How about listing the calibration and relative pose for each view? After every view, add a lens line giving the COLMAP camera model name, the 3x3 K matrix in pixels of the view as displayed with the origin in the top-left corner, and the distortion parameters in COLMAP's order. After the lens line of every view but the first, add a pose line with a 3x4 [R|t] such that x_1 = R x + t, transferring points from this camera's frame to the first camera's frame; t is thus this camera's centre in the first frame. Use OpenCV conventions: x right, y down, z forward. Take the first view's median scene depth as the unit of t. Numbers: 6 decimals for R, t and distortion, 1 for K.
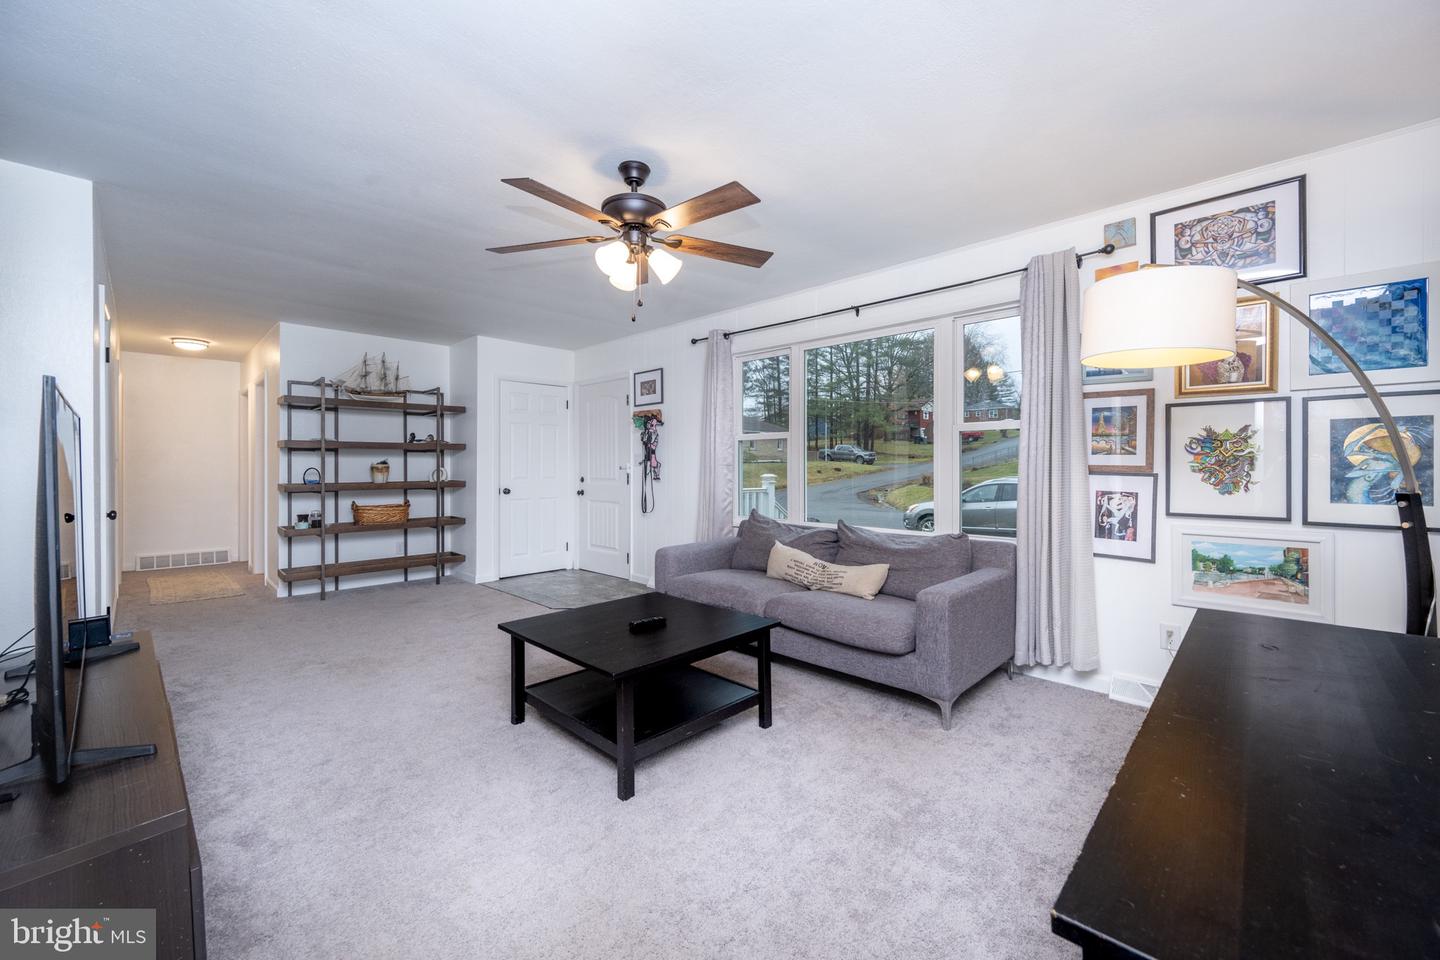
lens RADIAL K [[581.2, 0, 729.3], [0, 581.2, 473.3], [0, 0, 1]] dist [-0.002199, 0.000246]
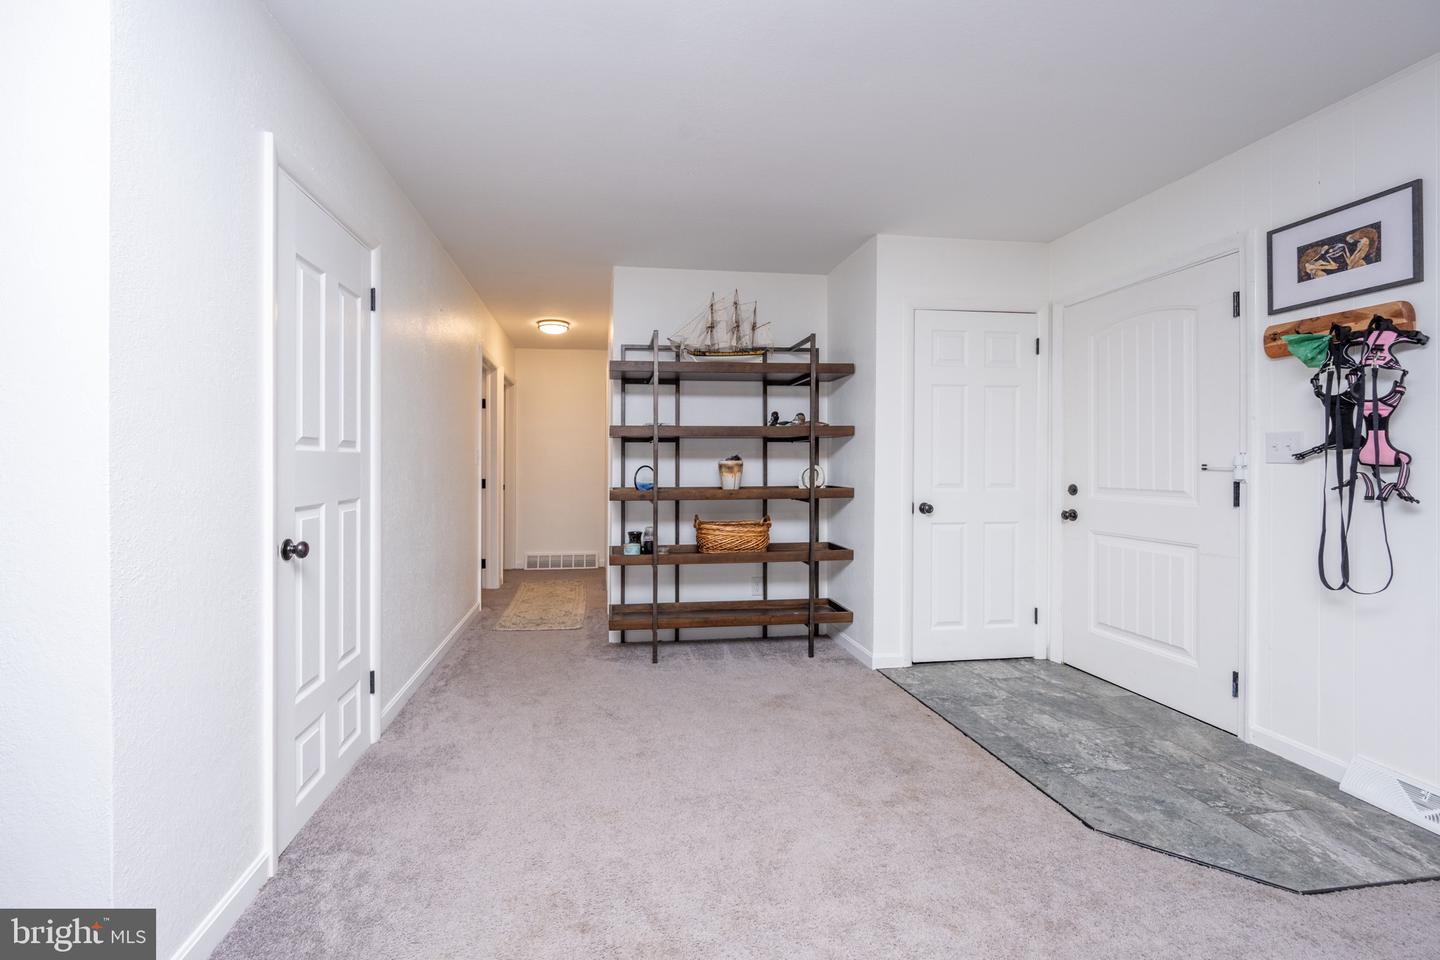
lens RADIAL K [[581.2, 0, 669.2], [0, 581.2, 466.1], [0, 0, 1]] dist [-0.002199, 0.000246]
pose [[0.779143, 0.002233, -0.626842, -0.242075], [-0.005861, 0.999976, -0.003721, -0.006557], [0.626819, 0.006573, 0.779137, 0.441962]]
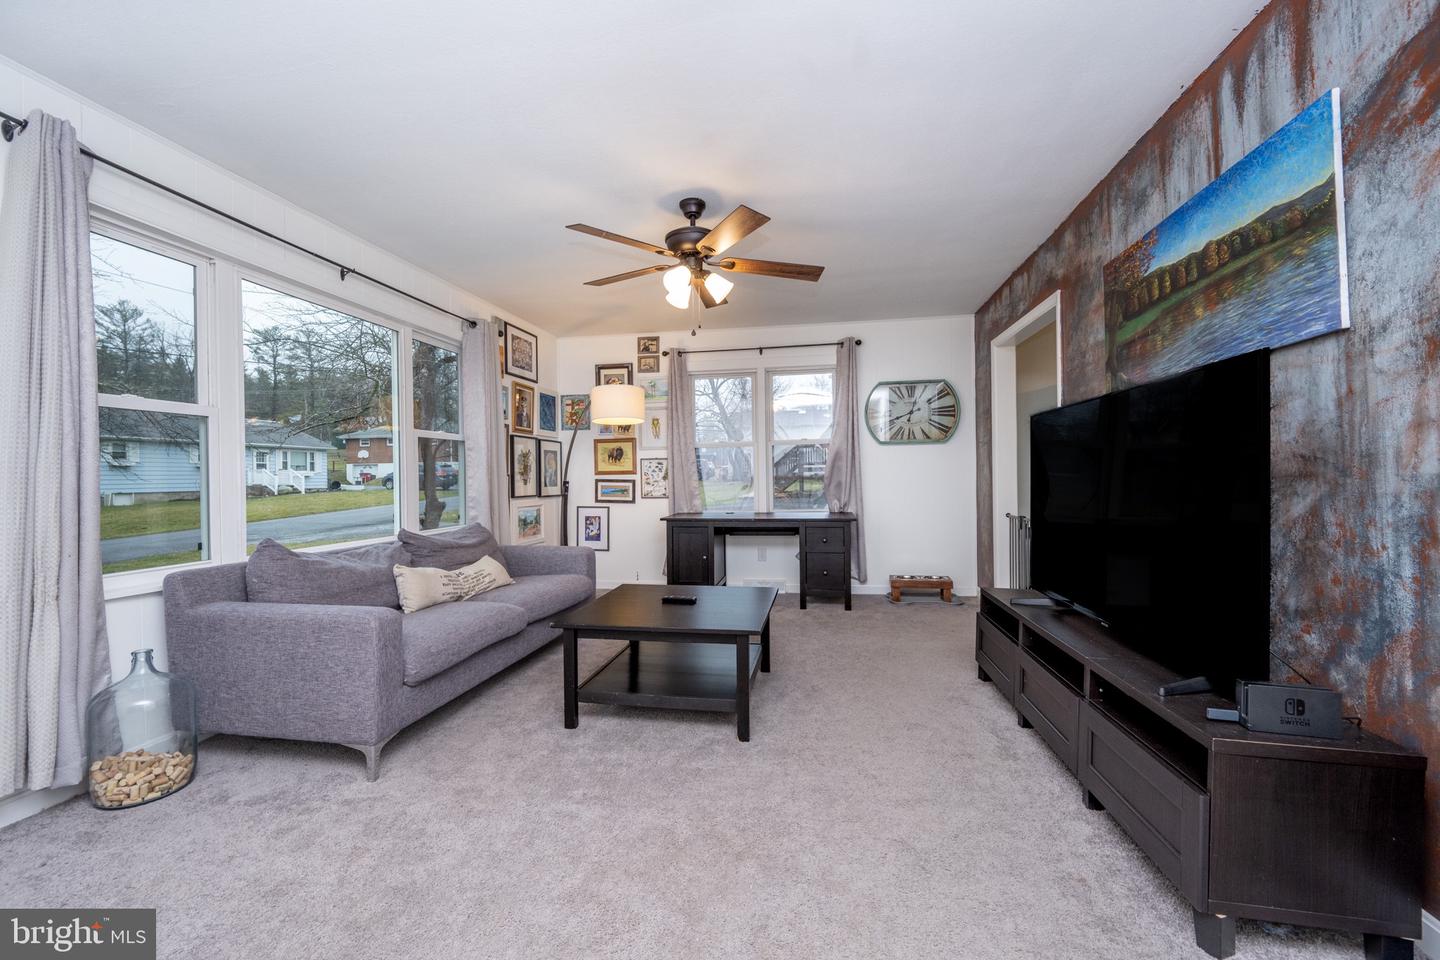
lens RADIAL K [[581.2, 0, 720.6], [0, 581.2, 472.4], [0, 0, 1]] dist [-0.002199, 0.000246]
pose [[-0.549179, 0.011486, 0.835626, -0.533573], [0.022758, 0.999740, 0.001215, 0.003230], [-0.835395, 0.019685, -0.549297, 0.732093]]
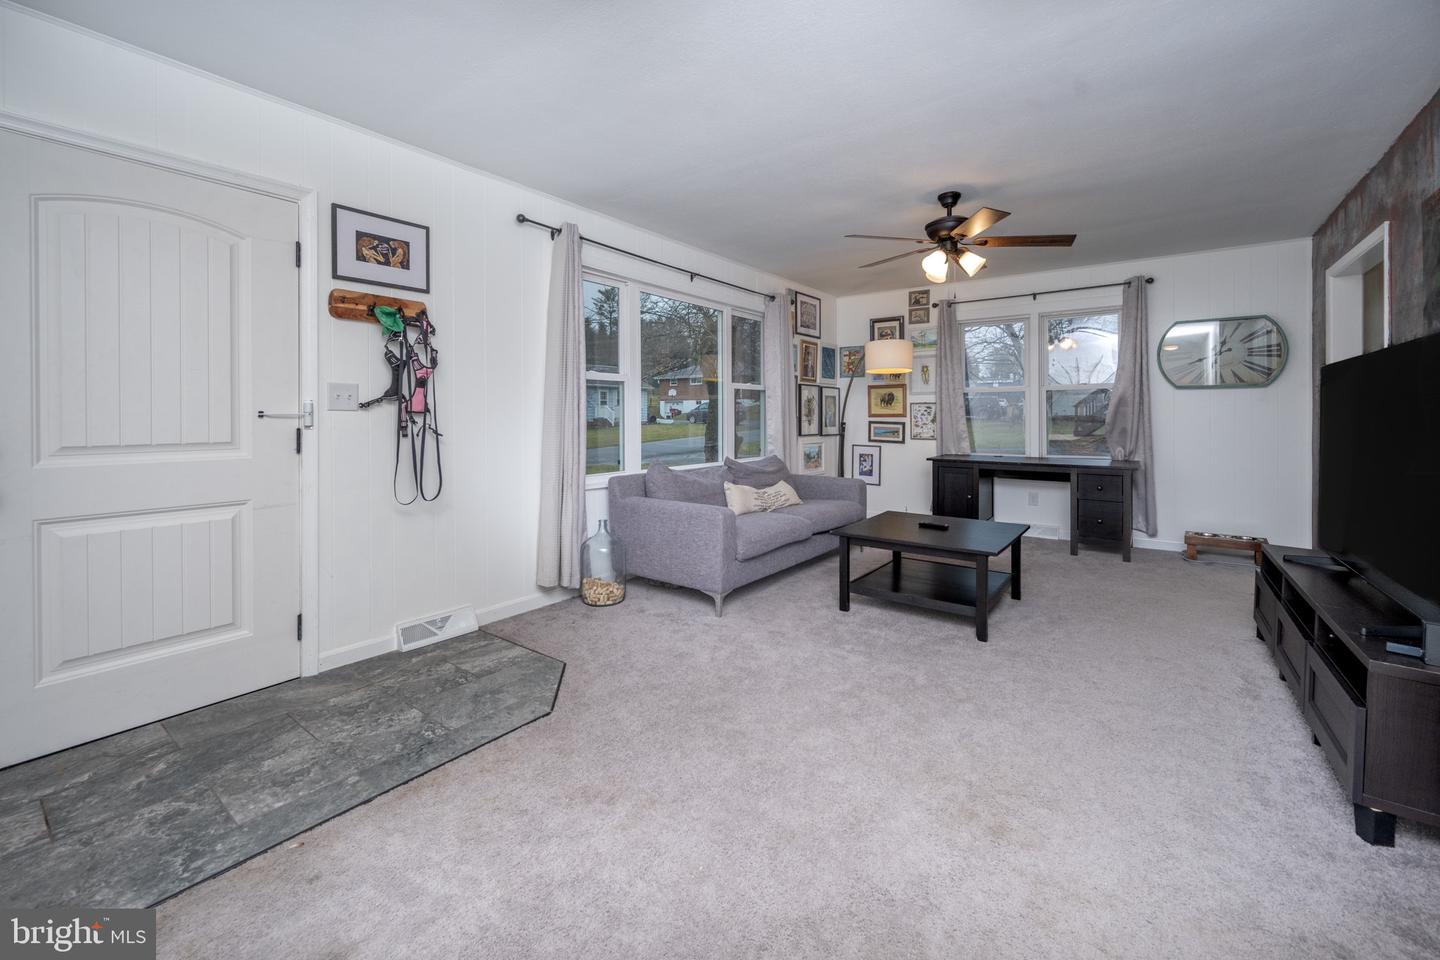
lens RADIAL K [[581.2, 0, 747.6], [0, 581.2, 415.6], [0, 0, 1]] dist [-0.002199, 0.000246]
pose [[-0.157509, -0.001131, 0.987517, -0.676778], [0.010450, 0.999941, 0.002812, -0.006398], [-0.987462, 0.010763, -0.157488, 0.779190]]
